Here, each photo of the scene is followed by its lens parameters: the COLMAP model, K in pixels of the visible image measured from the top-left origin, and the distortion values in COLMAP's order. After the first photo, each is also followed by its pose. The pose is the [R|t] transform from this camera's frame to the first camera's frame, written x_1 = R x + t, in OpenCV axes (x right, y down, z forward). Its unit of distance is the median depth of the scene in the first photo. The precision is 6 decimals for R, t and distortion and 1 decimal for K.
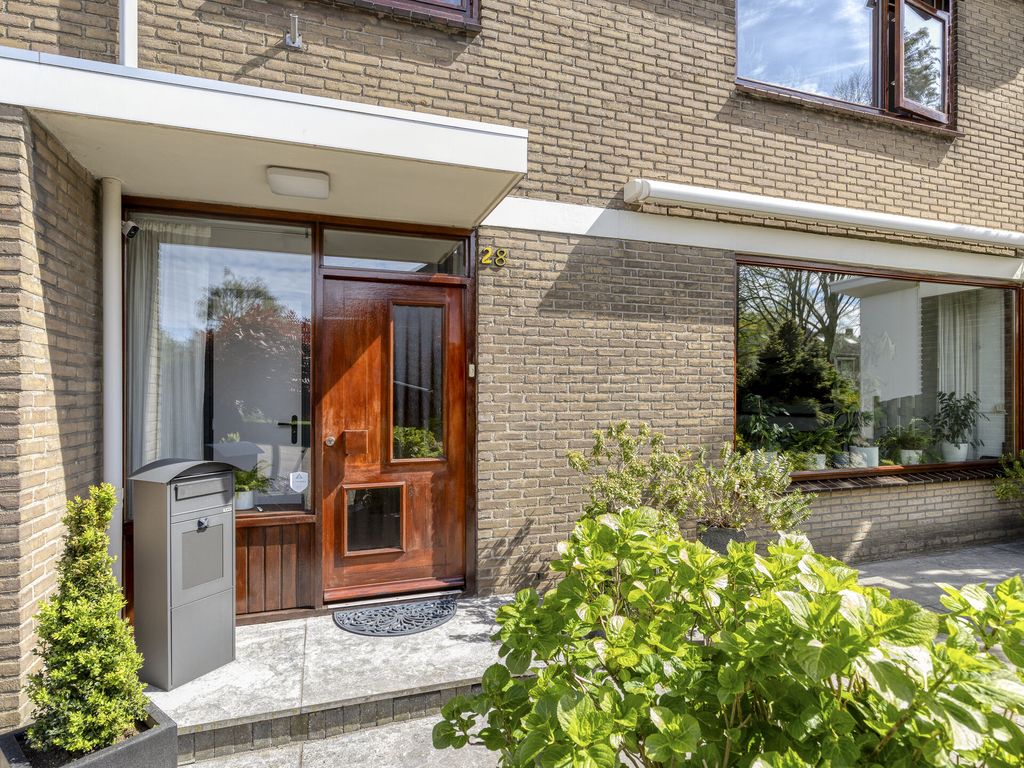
lens RADIAL K [[563.6, 0, 512.1], [0, 563.6, 389.4], [0, 0, 1]] dist [0.000192, -0.000511]
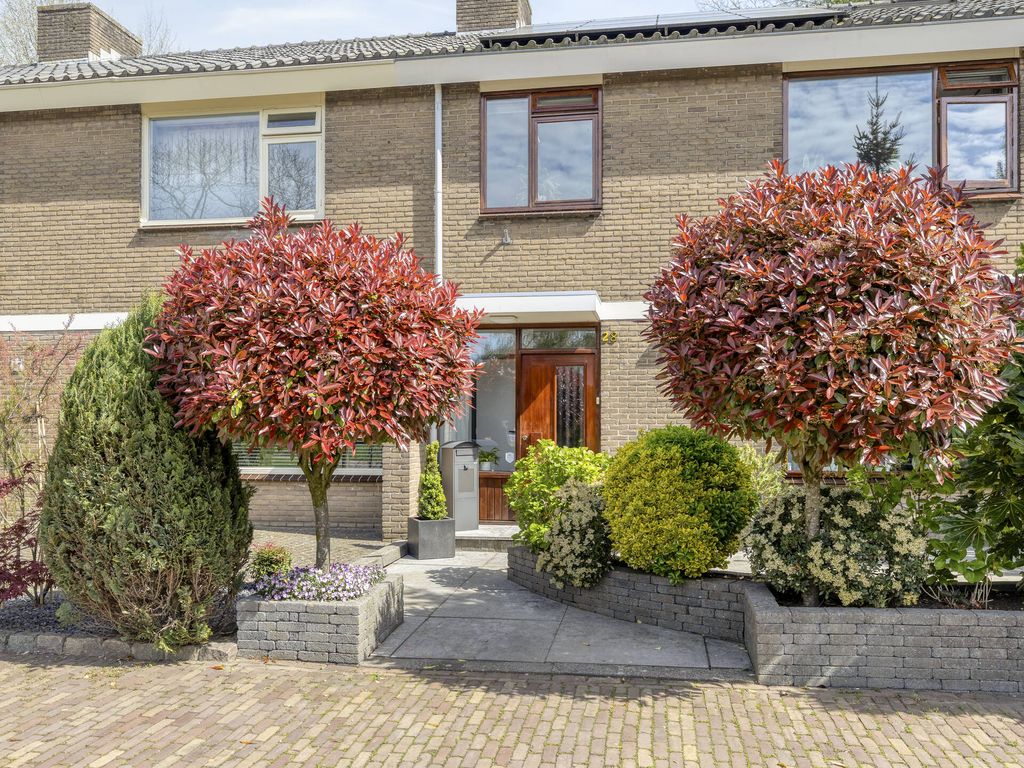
lens RADIAL K [[938.3, 0, 505.0], [0, 938.3, 386.9], [0, 0, 1]] dist [-0.004506, -0.002373]
pose [[0.875091, -0.014338, -0.483746, 1.122802], [0.002151, 0.999666, -0.025737, -0.000951], [0.483953, 0.021482, 0.874830, -1.772054]]
